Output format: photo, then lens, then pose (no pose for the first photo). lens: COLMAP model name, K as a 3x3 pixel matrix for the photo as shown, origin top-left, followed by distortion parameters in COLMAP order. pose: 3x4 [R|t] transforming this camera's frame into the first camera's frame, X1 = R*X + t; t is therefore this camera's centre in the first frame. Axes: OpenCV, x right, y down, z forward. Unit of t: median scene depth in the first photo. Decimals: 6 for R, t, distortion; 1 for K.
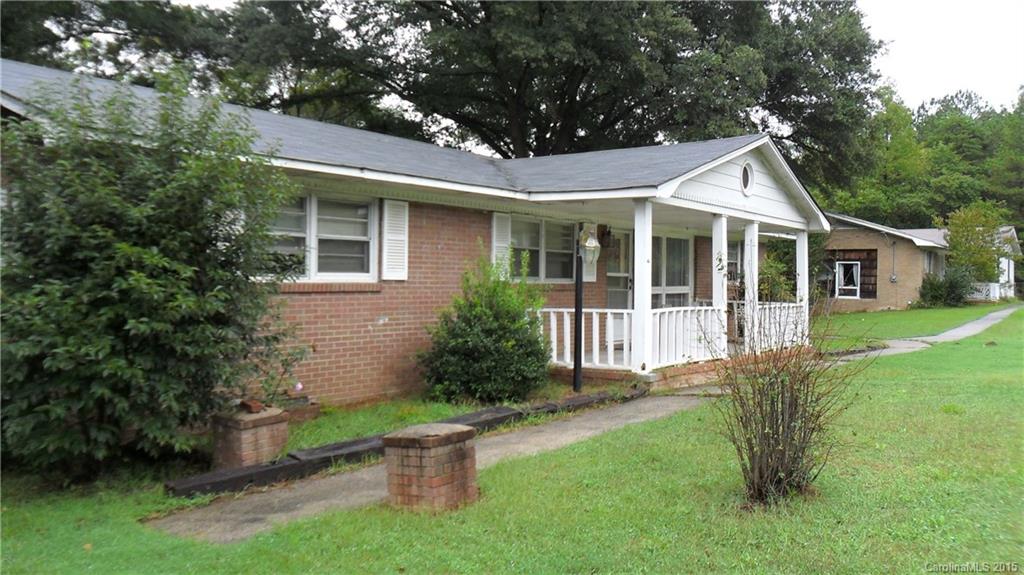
lens RADIAL K [[839.8, 0, 508.1], [0, 839.8, 283.8], [0, 0, 1]] dist [-0.015855, 0.005055]
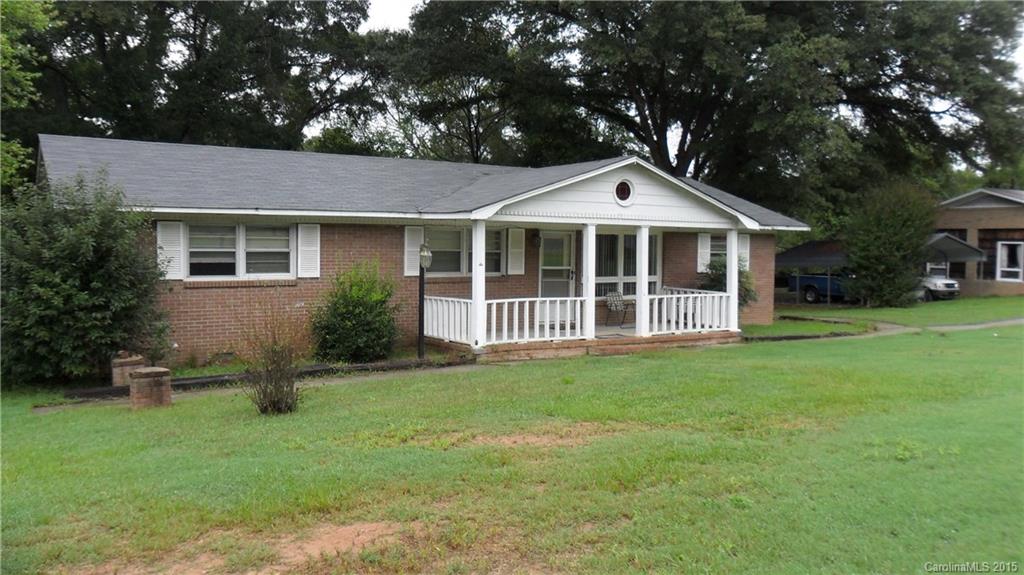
lens RADIAL K [[839.8, 0, 508.1], [0, 839.8, 283.8], [0, 0, 1]] dist [-0.015855, 0.005055]
pose [[0.933225, 0.014225, -0.359010, 0.708670], [-0.000269, 0.999243, 0.038894, -0.050046], [0.359292, -0.036201, 0.932523, -0.248536]]
